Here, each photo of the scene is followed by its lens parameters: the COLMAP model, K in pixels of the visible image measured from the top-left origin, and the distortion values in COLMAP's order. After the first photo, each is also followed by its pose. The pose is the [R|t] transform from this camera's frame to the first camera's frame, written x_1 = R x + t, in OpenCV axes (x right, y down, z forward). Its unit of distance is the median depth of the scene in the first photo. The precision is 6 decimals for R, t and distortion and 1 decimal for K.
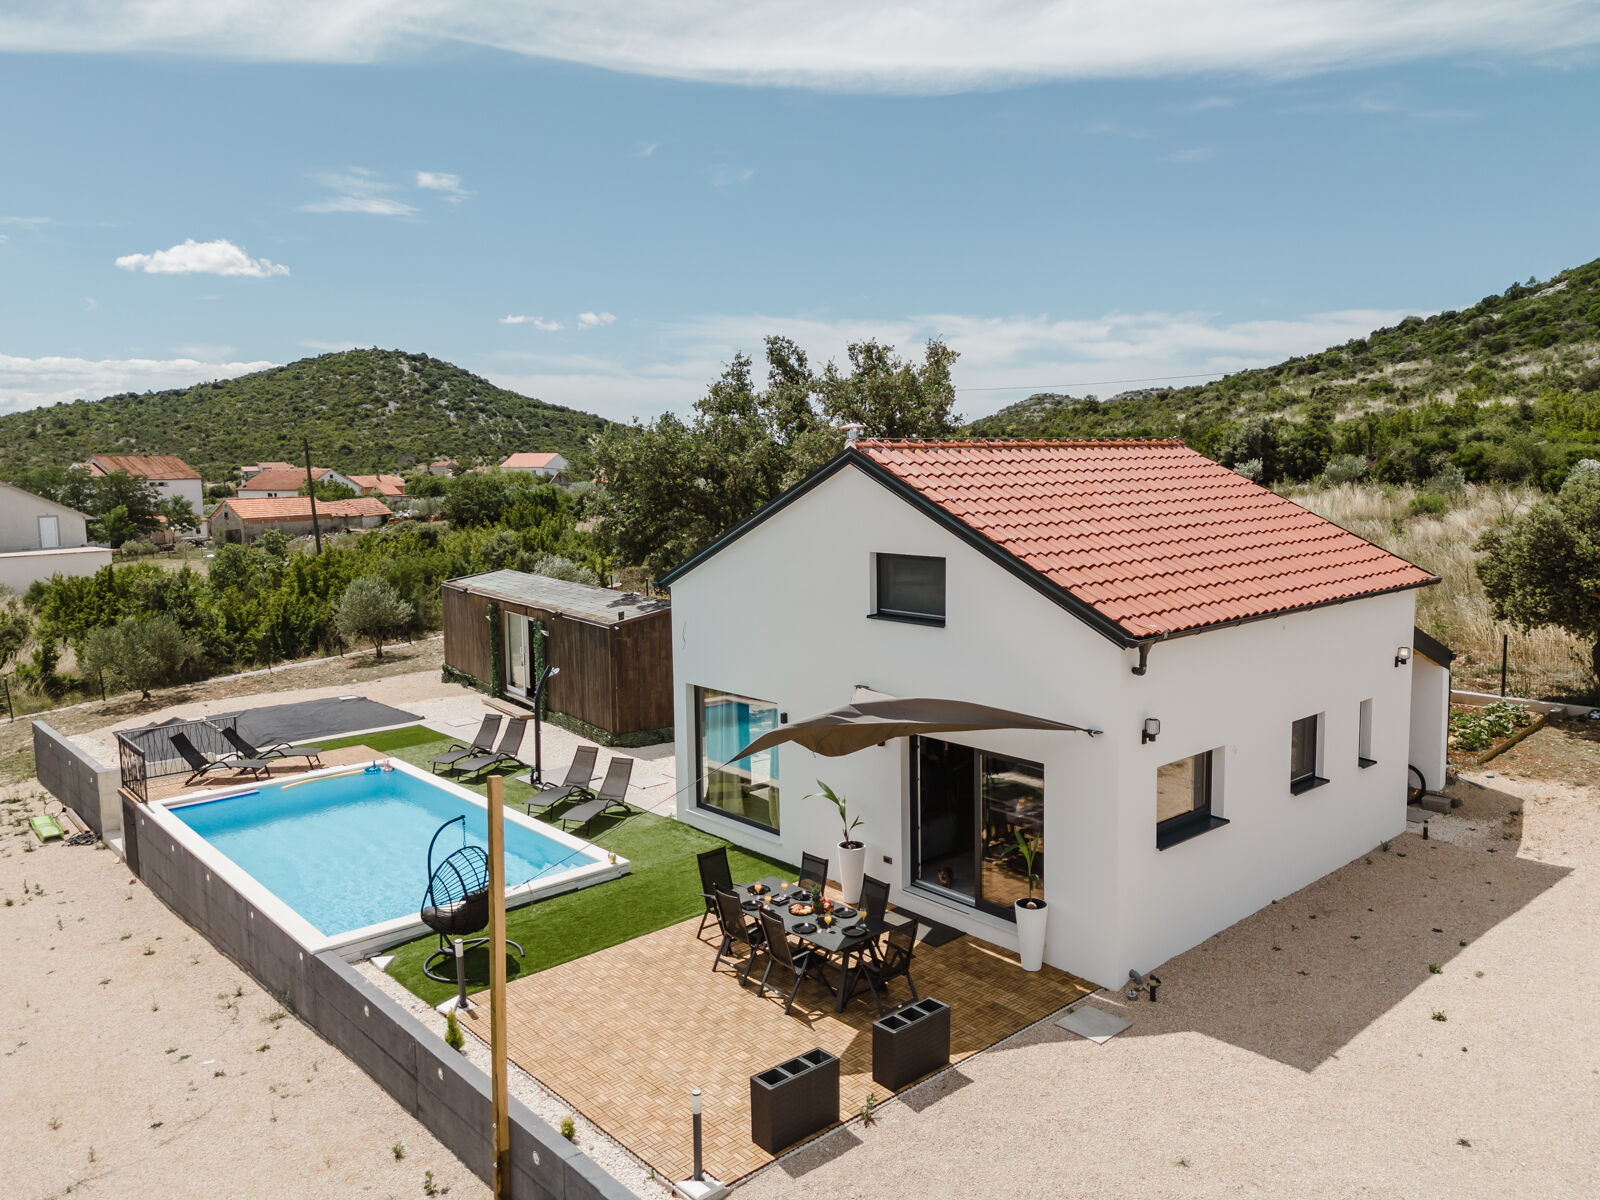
lens RADIAL K [[1150.1, 0, 800.0], [0, 1150.1, 600.0], [0, 0, 1]] dist [0.068831, -0.053742]
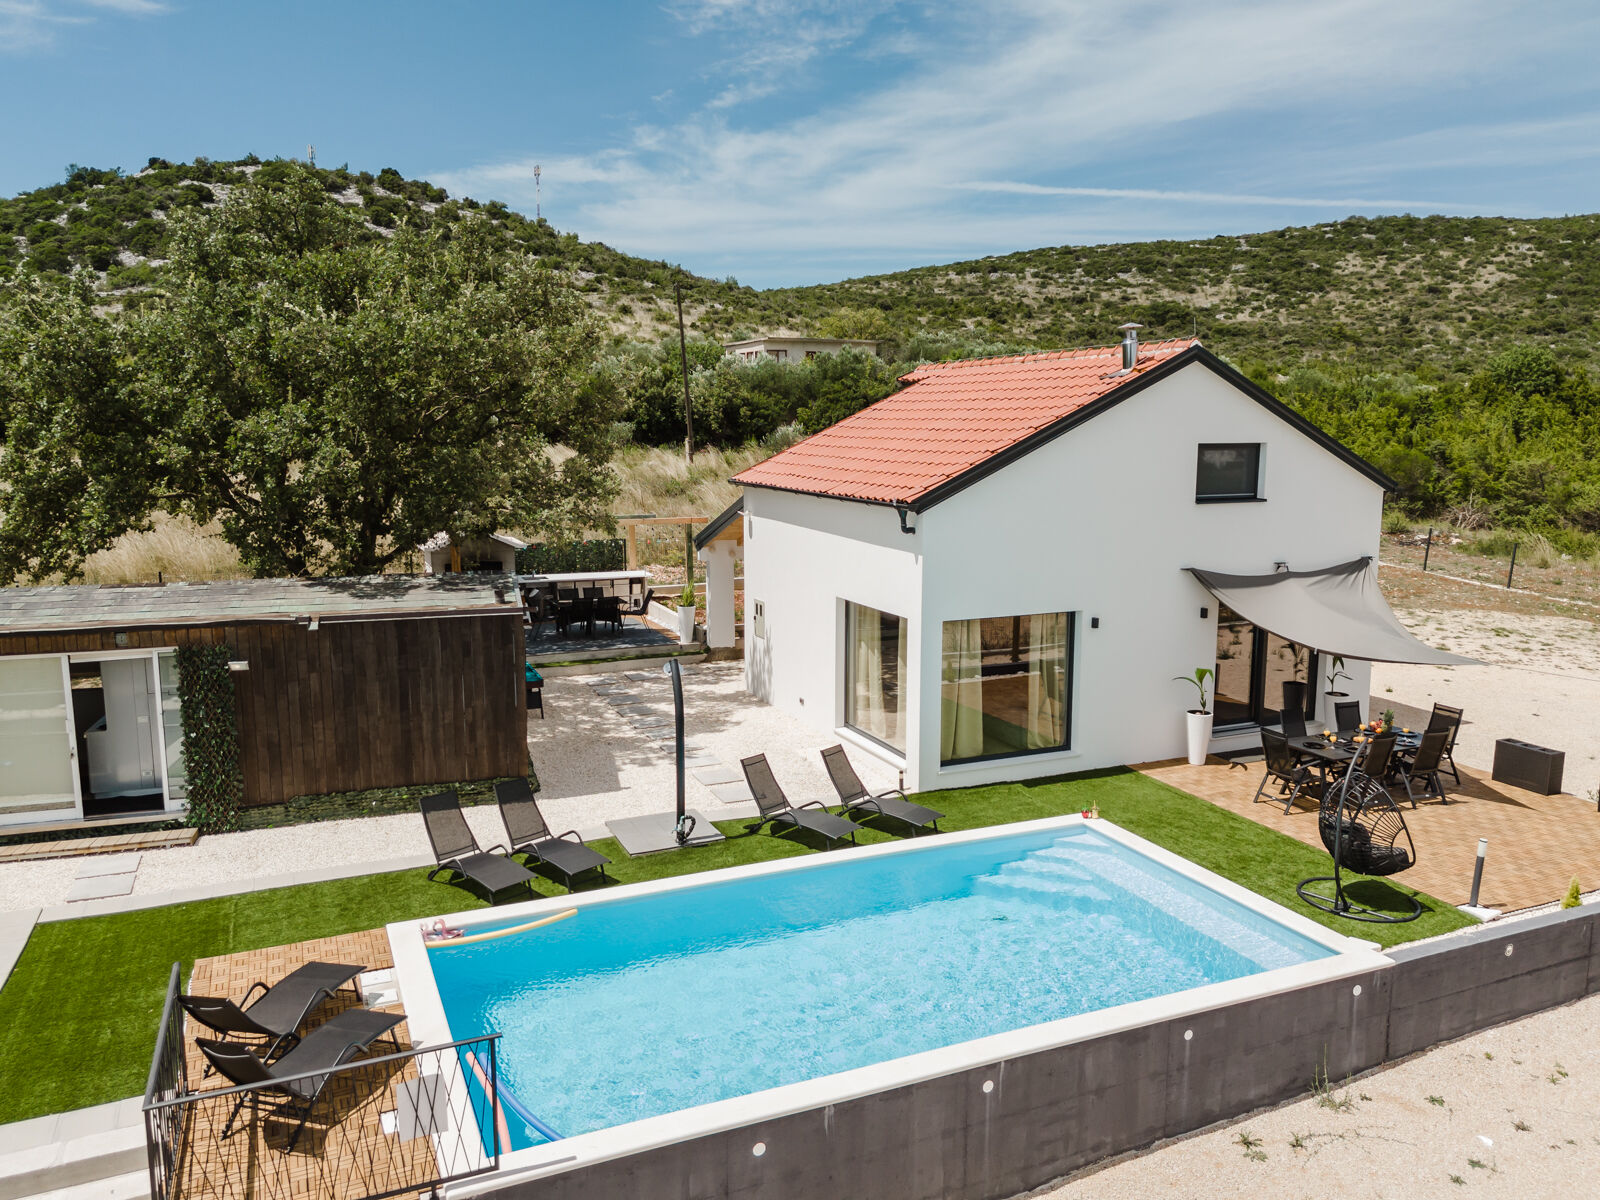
lens RADIAL K [[1168.1, 0, 796.3], [0, 1168.1, 596.9], [0, 0, 1]] dist [0.066752, -0.063528]
pose [[0.311526, -0.125810, 0.941872, -1.185619], [0.108356, 0.989435, 0.096324, -0.048843], [-0.944040, 0.072050, 0.321866, 1.054499]]
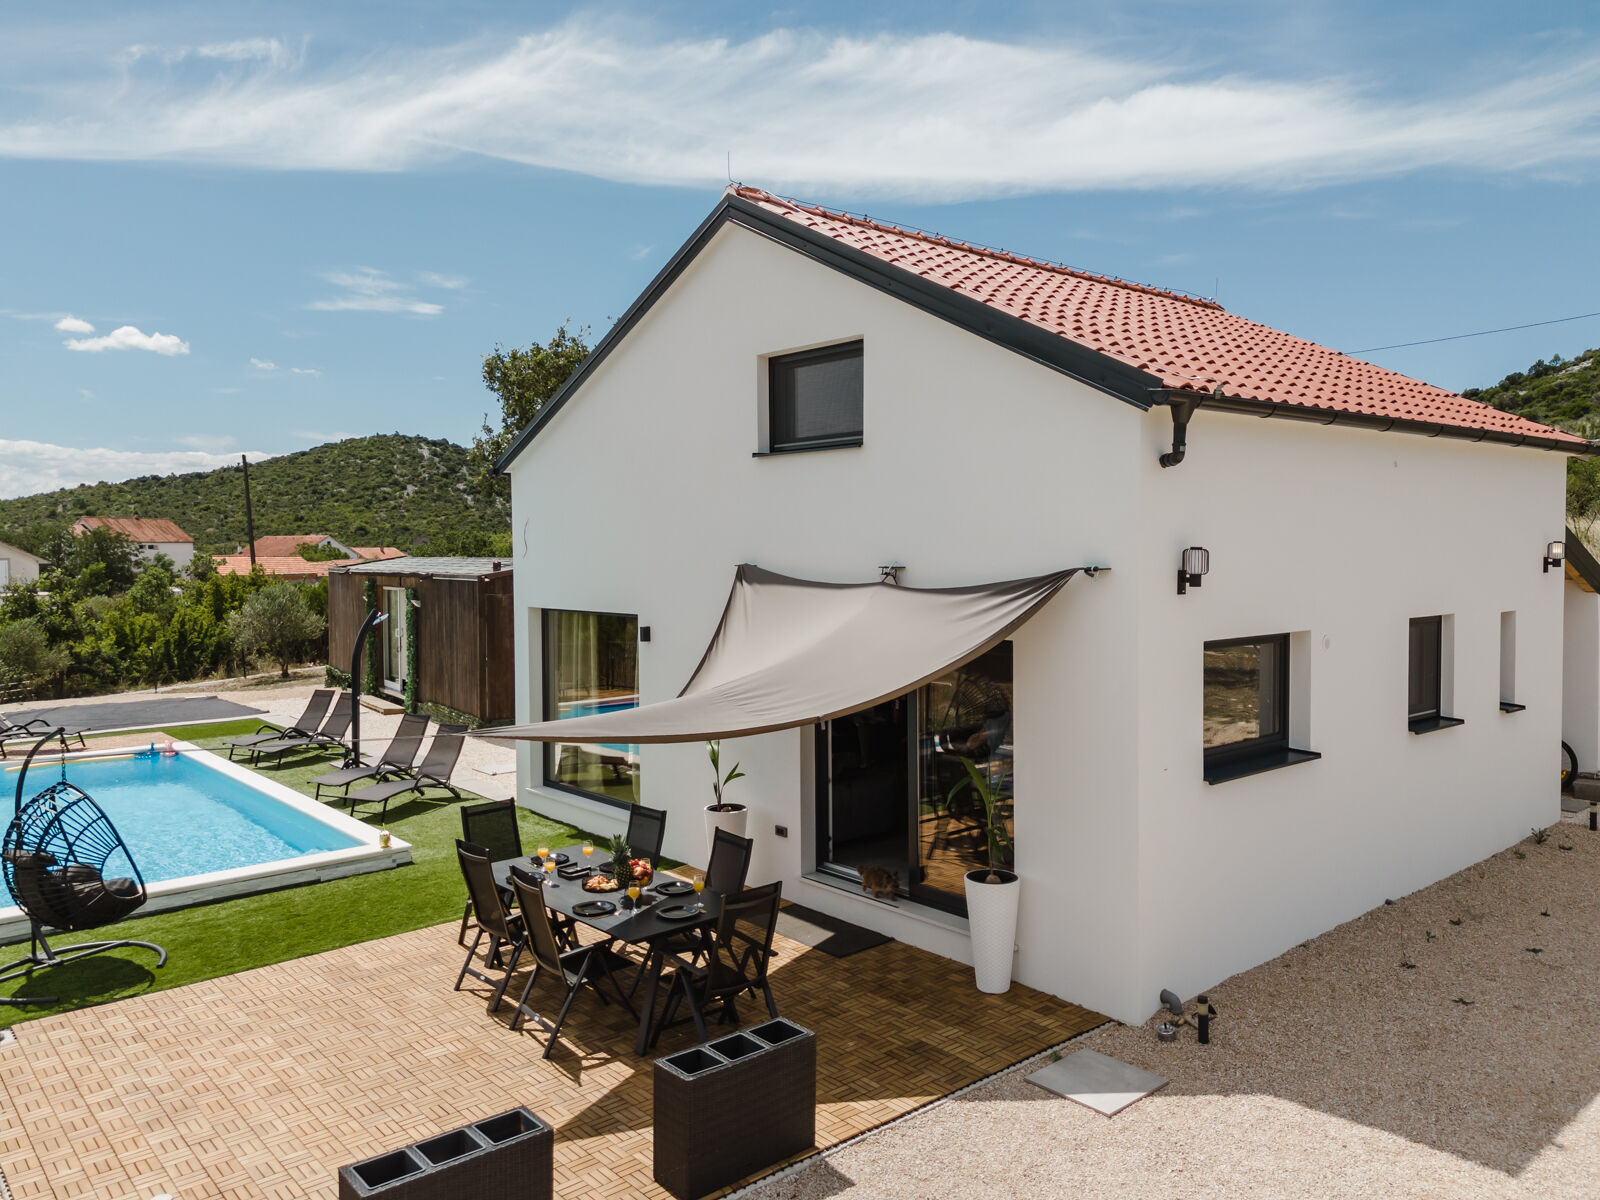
lens RADIAL K [[1158.9, 0, 796.7], [0, 1158.9, 601.8], [0, 0, 1]] dist [0.069385, -0.059385]
pose [[0.999847, 0.008172, -0.015473, 0.099423], [-0.009273, 0.997327, -0.072472, 0.152873], [0.014839, 0.072605, 0.997250, 0.363464]]
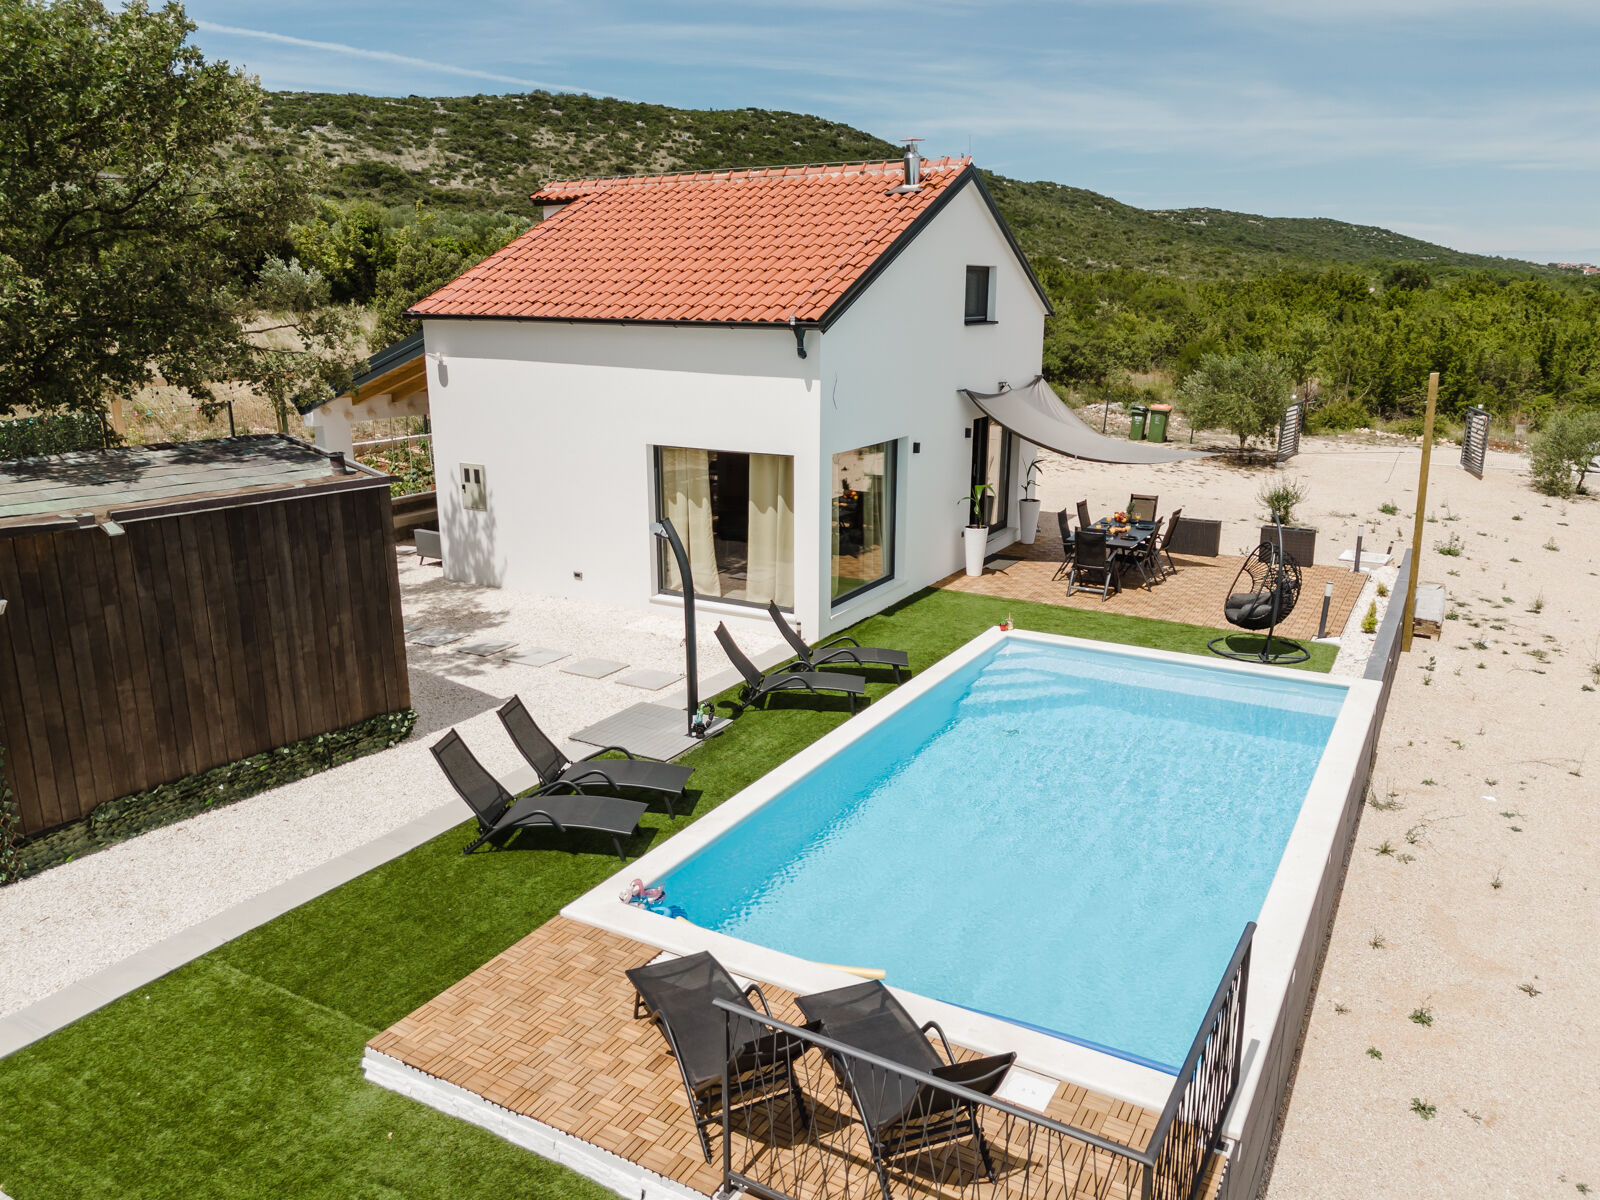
lens RADIAL K [[1177.6, 0, 796.9], [0, 1177.6, 595.4], [0, 0, 1]] dist [0.064466, -0.057790]
pose [[-0.311562, -0.220061, 0.924393, -1.076183], [0.117832, 0.956358, 0.267385, -0.064903], [-0.942892, 0.192230, -0.272035, 1.601468]]
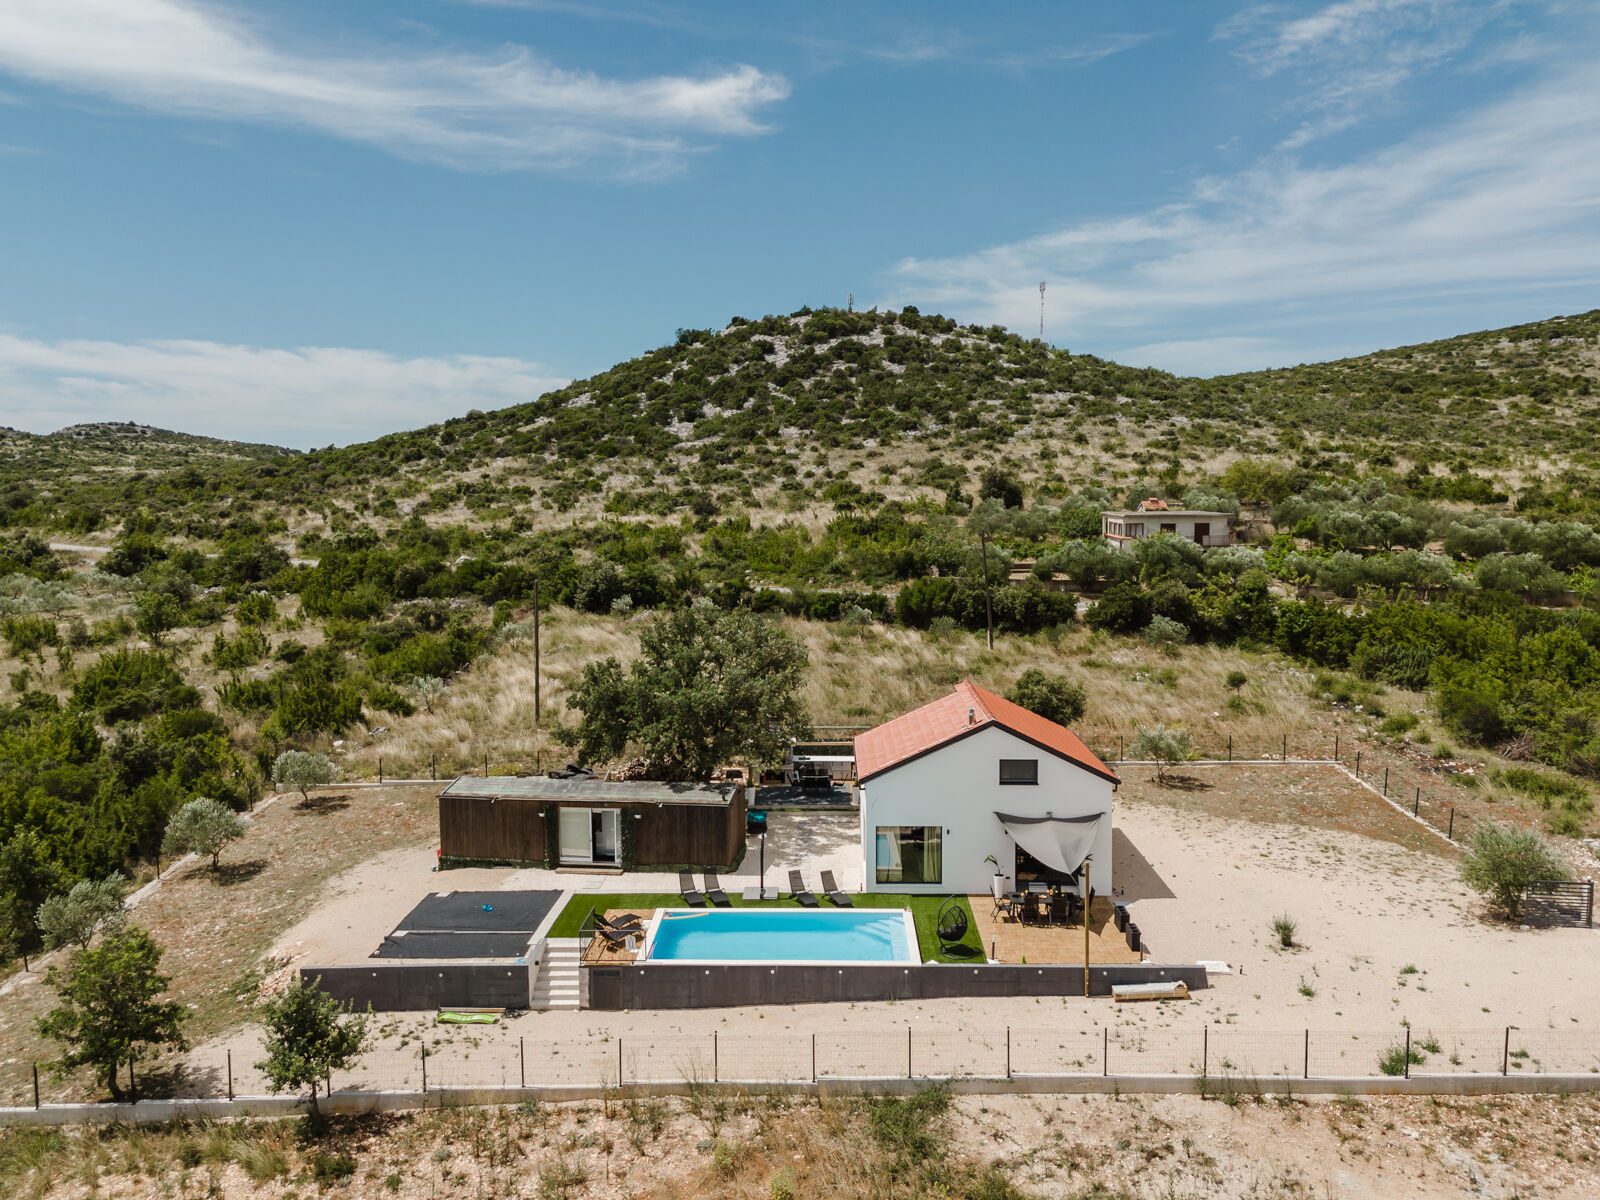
lens RADIAL K [[1133.6, 0, 793.7], [0, 1133.6, 605.2], [0, 0, 1]] dist [0.059779, -0.050012]
pose [[0.687620, -0.062297, 0.723393, -2.170144], [0.085483, 0.996329, 0.004545, -0.456455], [-0.721021, 0.058713, 0.690421, -0.467873]]
